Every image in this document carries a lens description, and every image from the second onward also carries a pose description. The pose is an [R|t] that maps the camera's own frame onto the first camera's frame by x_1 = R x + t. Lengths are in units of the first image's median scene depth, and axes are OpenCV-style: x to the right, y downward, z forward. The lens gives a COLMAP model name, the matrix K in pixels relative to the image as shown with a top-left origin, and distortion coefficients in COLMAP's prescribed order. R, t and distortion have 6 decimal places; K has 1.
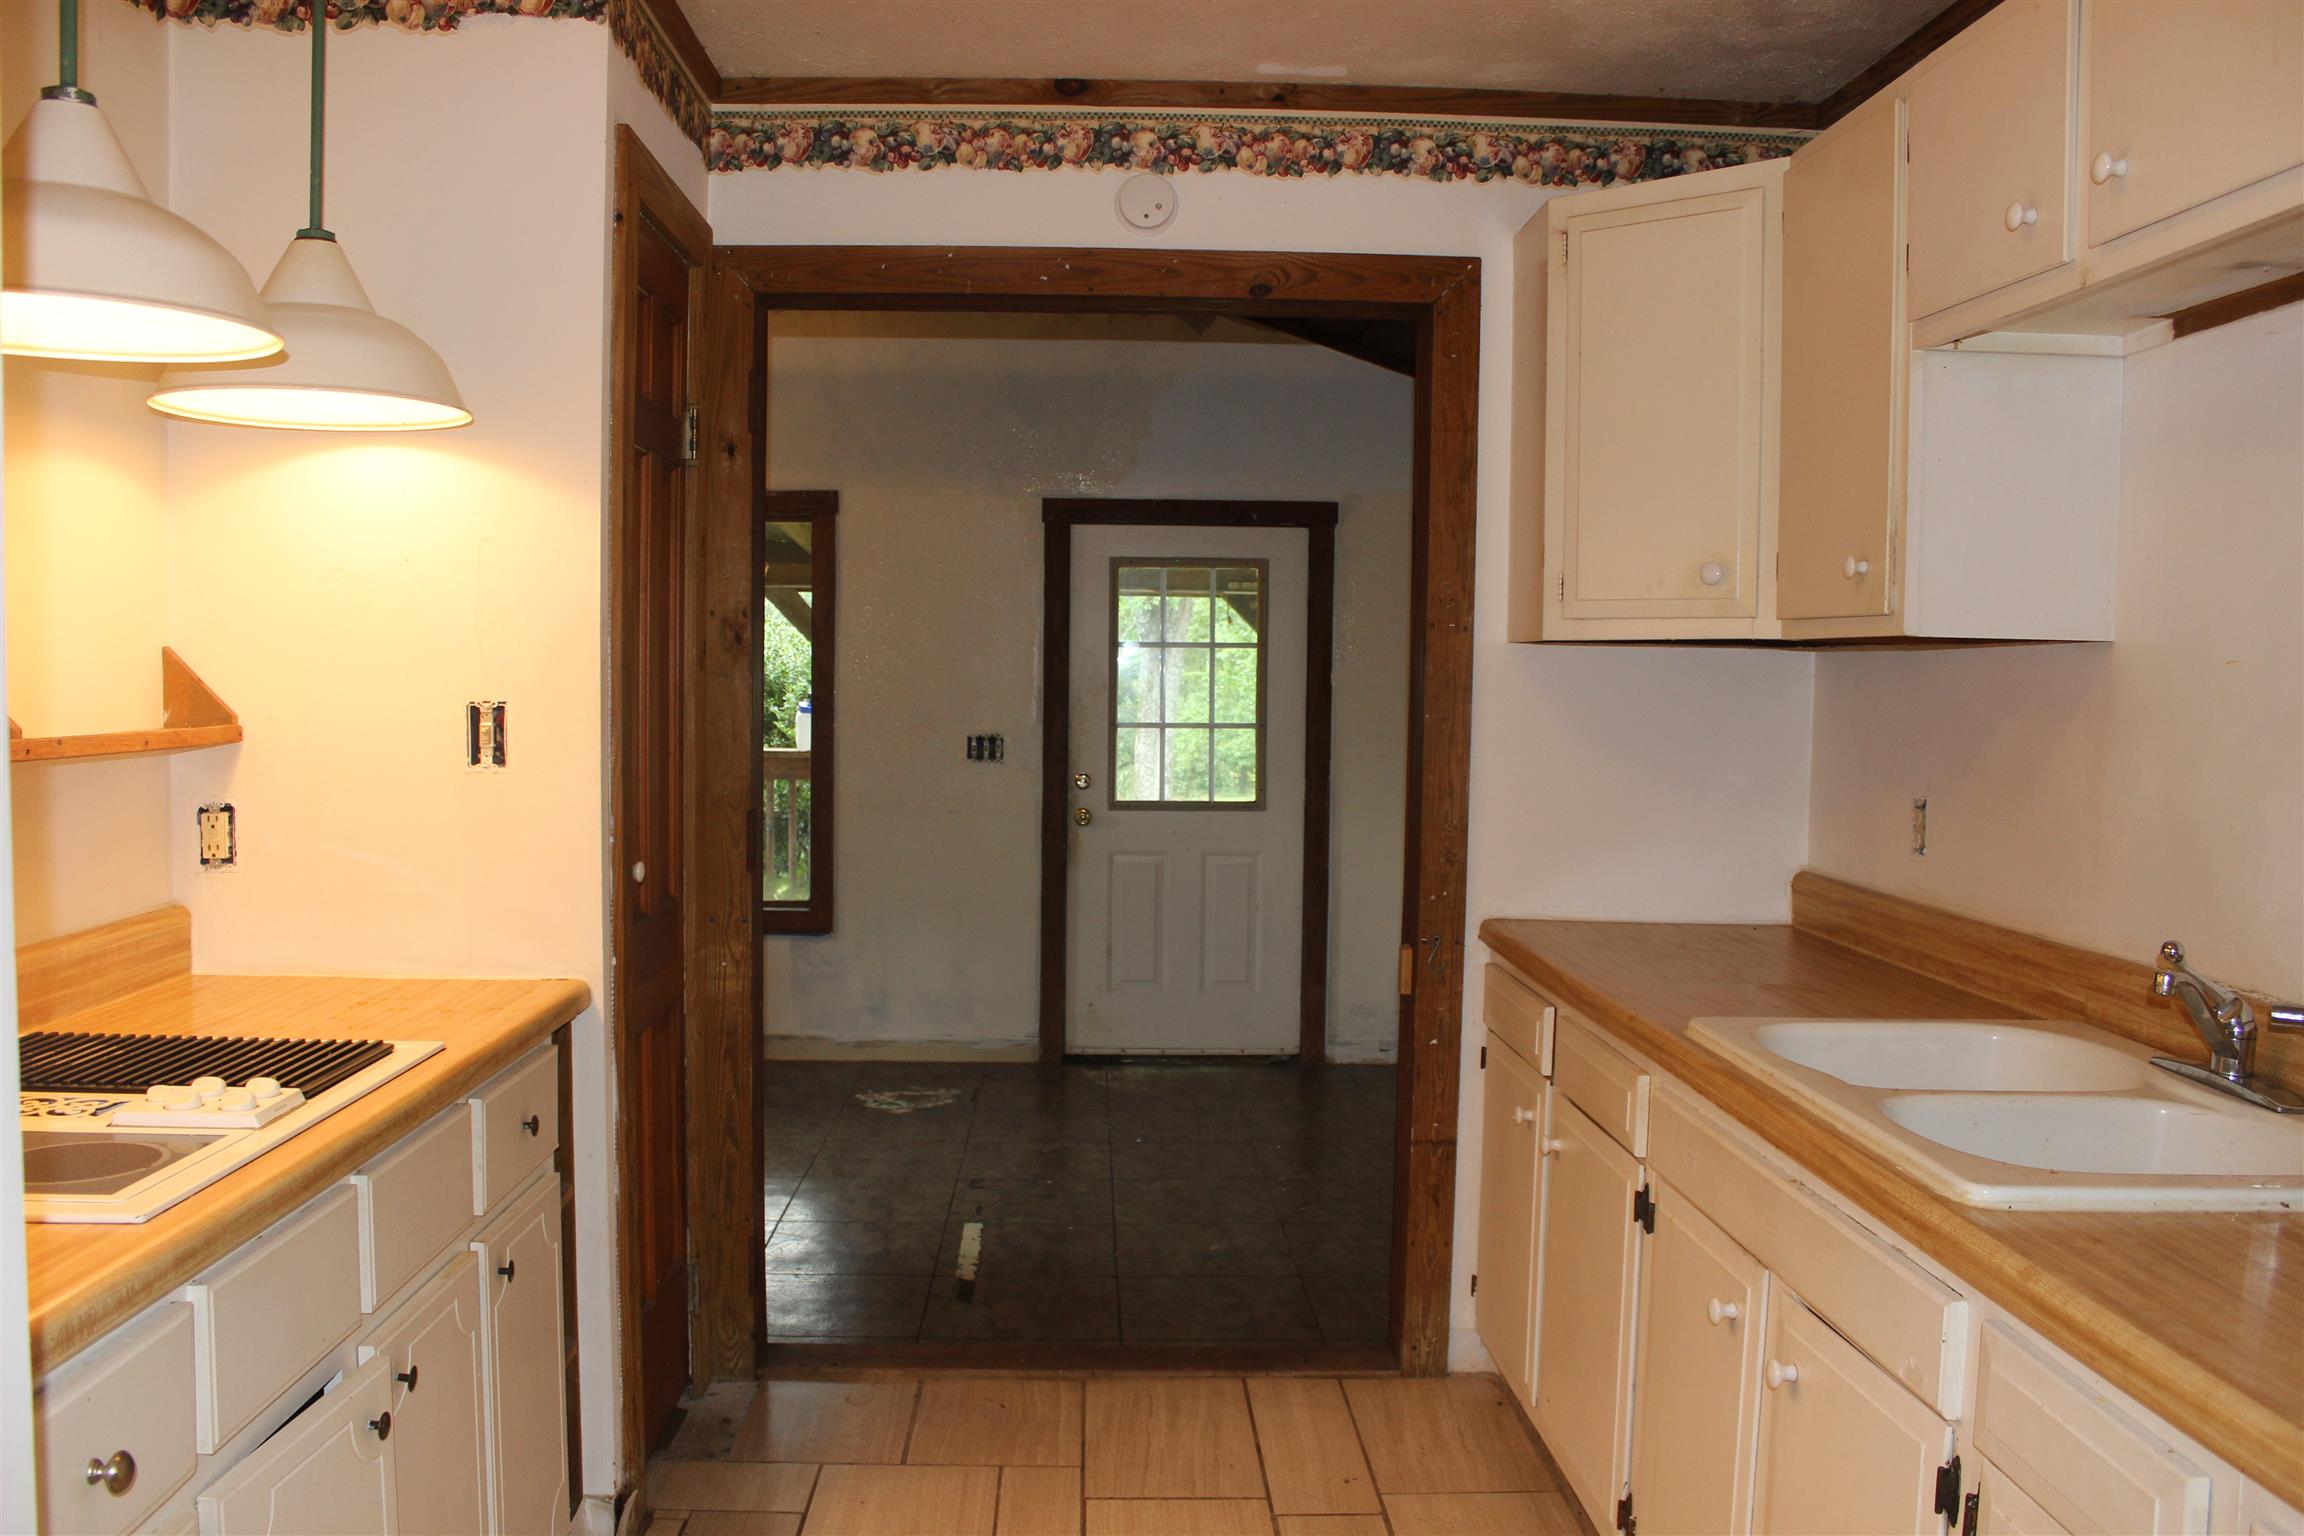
lens RADIAL K [[1788.8, 0, 1089.8], [0, 1788.8, 770.3], [0, 0, 1]] dist [-0.115661, 0.000578]
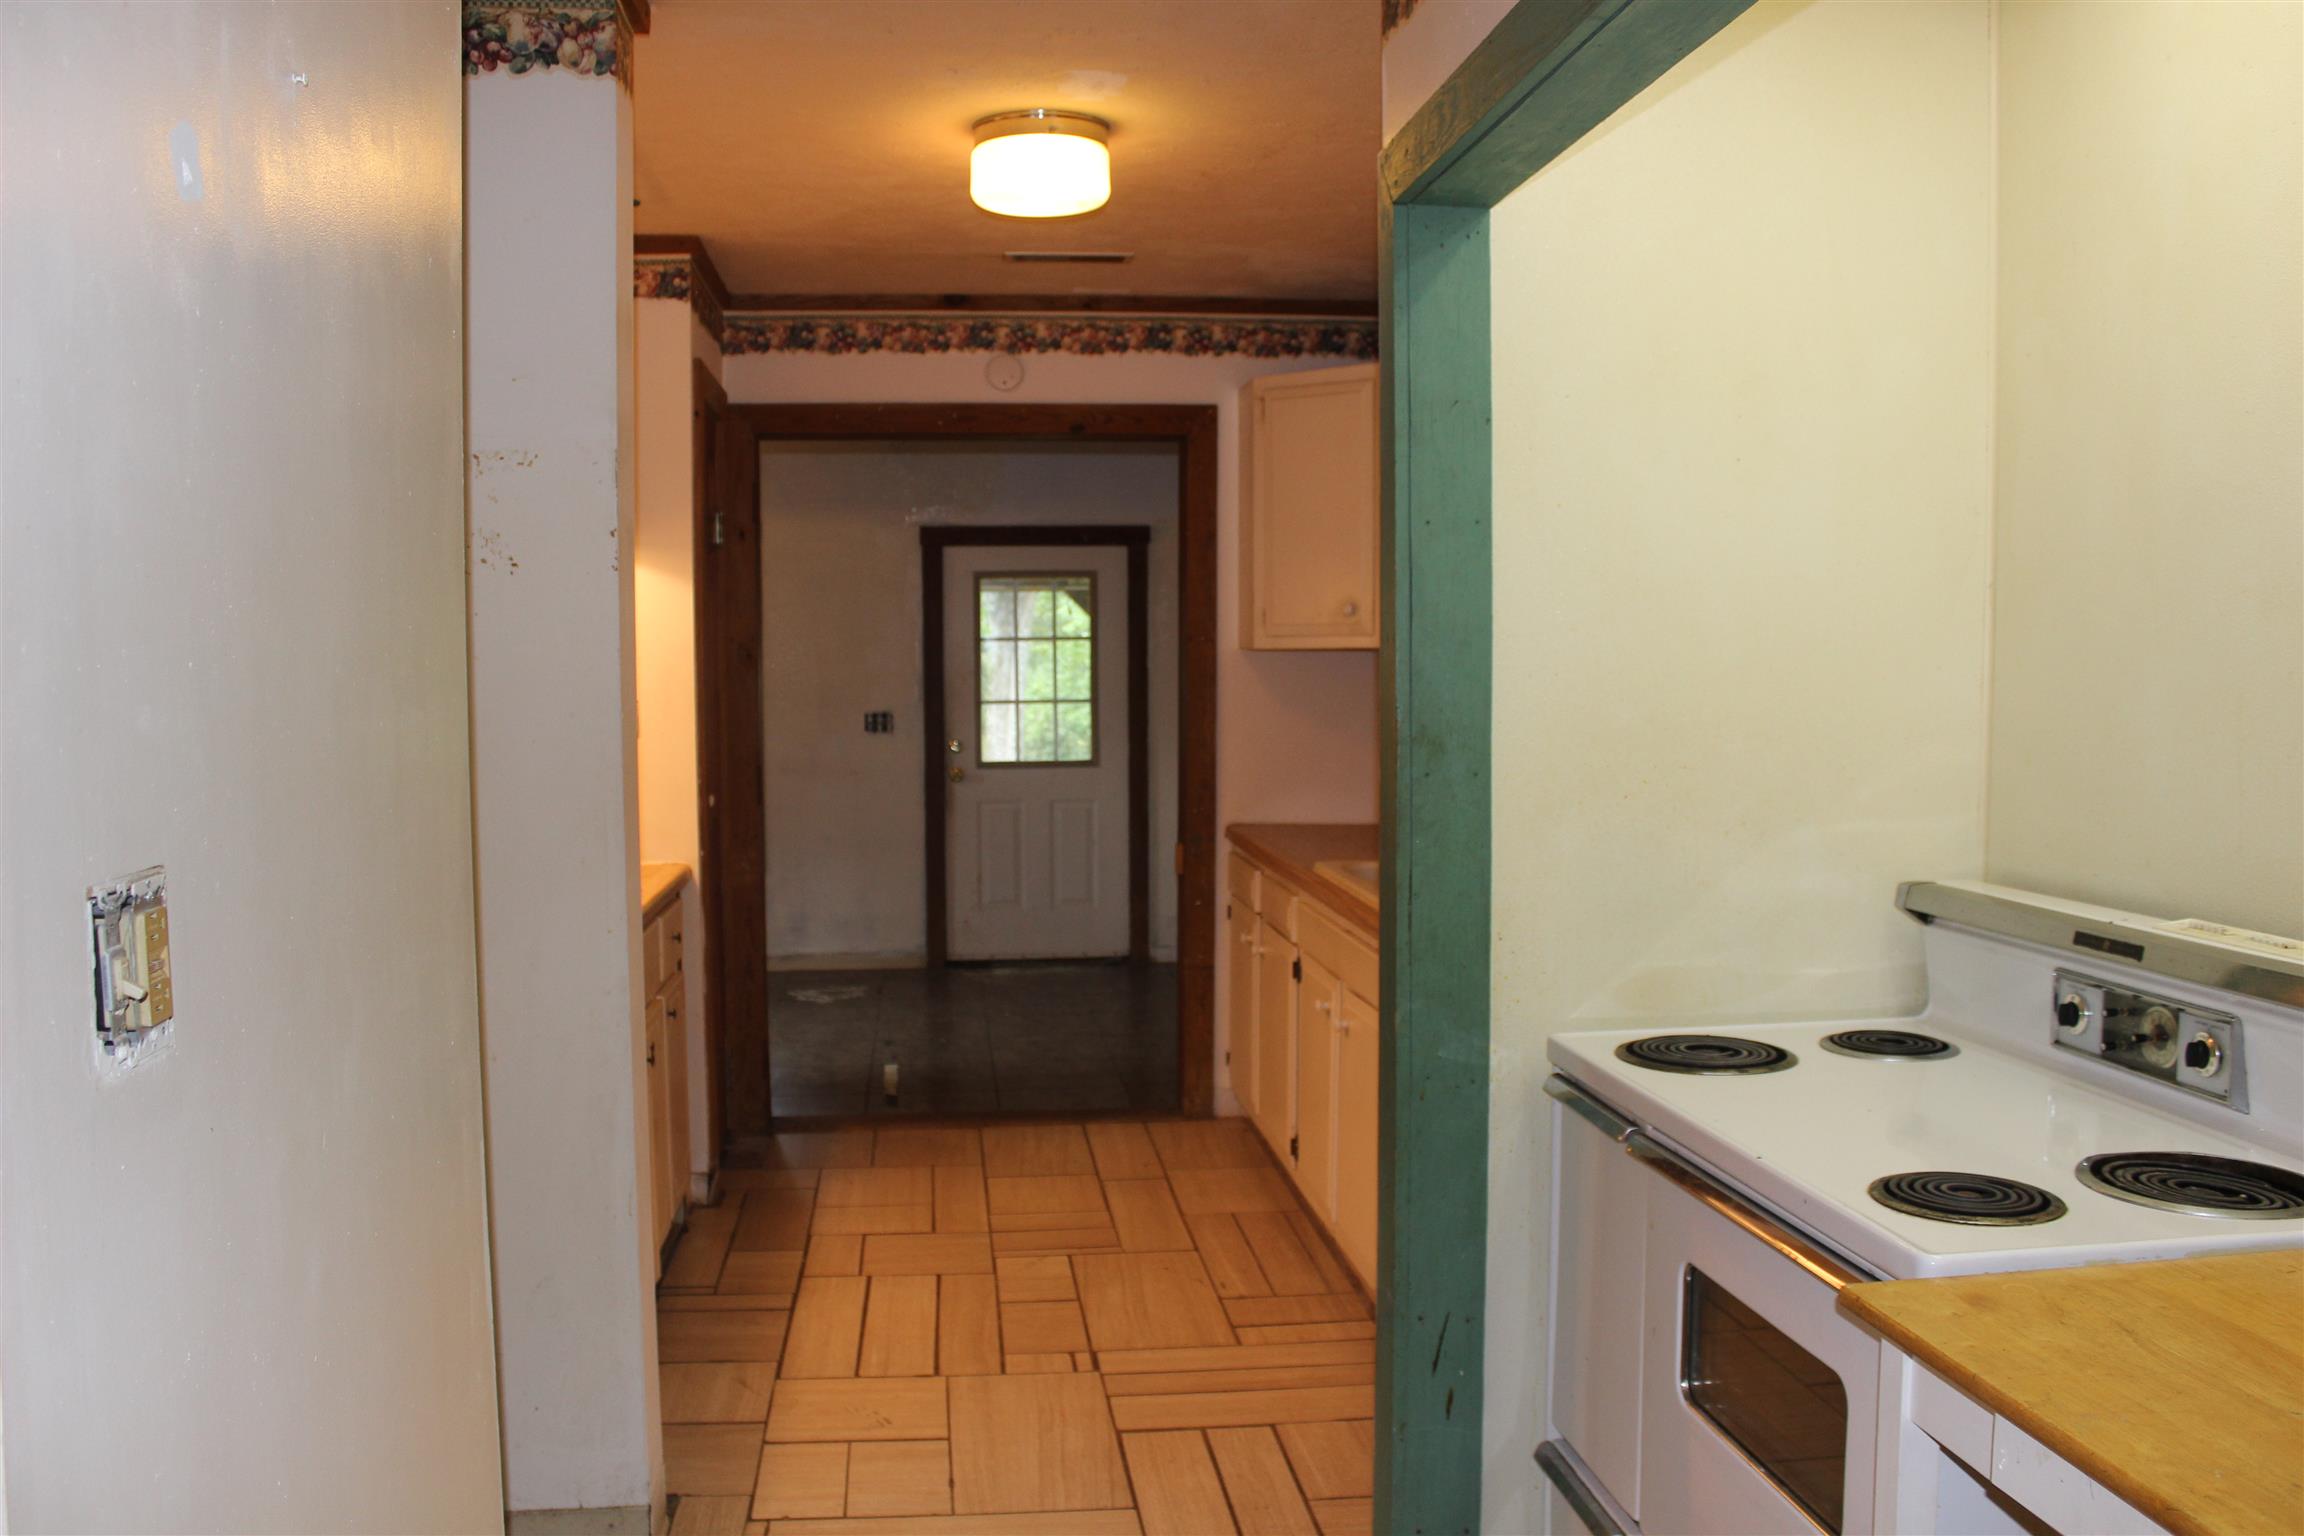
lens RADIAL K [[1788.8, 0, 1089.8], [0, 1788.8, 770.3], [0, 0, 1]] dist [-0.115661, 0.000578]
pose [[0.996259, -0.022774, 0.083363, -0.031850], [0.021411, 0.999623, 0.017210, 0.006081], [-0.083723, -0.015361, 0.996371, -0.582408]]
